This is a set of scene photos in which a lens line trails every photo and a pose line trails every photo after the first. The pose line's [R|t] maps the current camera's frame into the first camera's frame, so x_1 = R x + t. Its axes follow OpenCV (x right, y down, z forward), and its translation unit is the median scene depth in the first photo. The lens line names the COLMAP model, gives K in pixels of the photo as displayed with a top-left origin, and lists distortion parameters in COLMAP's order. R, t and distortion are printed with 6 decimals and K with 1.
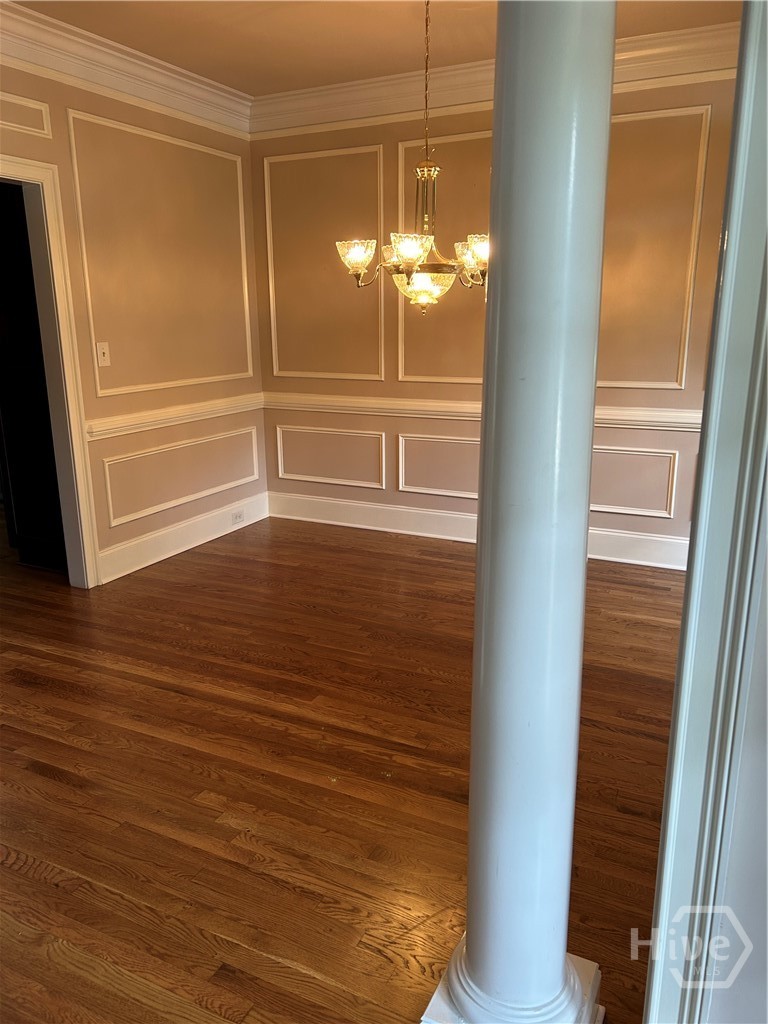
lens RADIAL K [[780.2, 0, 385.5], [0, 780.2, 511.4], [0, 0, 1]] dist [0.048655, -0.050004]
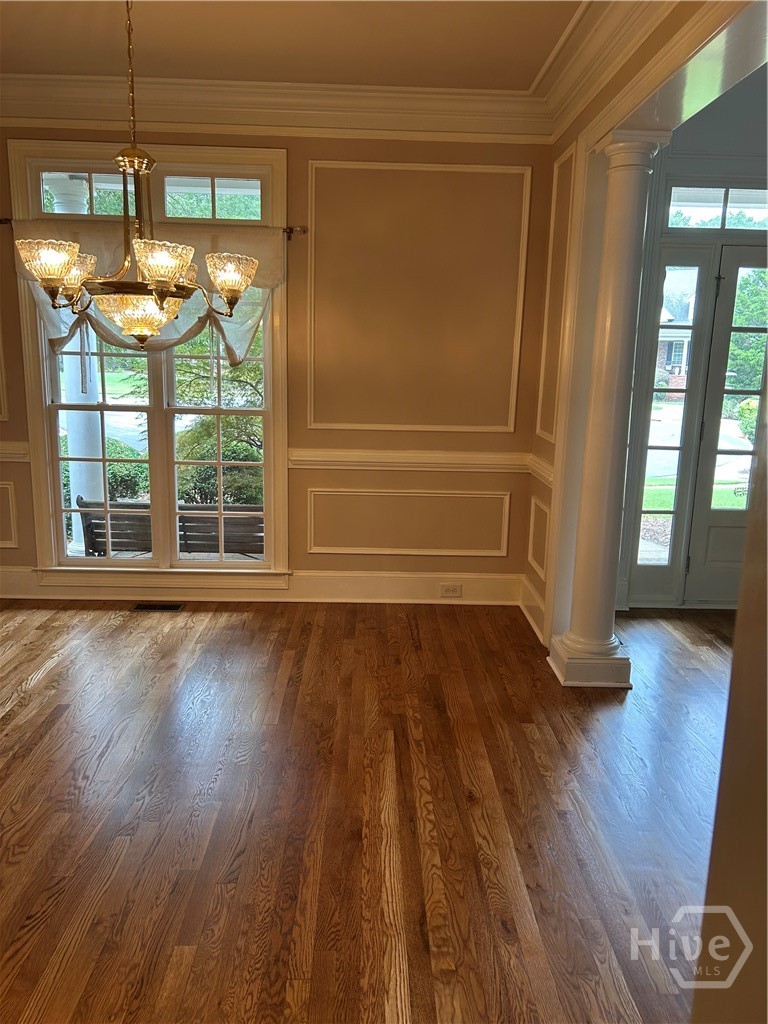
lens RADIAL K [[780.2, 0, 385.2], [0, 780.2, 512.7], [0, 0, 1]] dist [0.048655, -0.050004]
pose [[-0.458200, -0.183536, 0.869694, -0.803261], [0.210987, 0.928026, 0.307005, -0.310468], [-0.863445, 0.324164, -0.386497, 1.243359]]
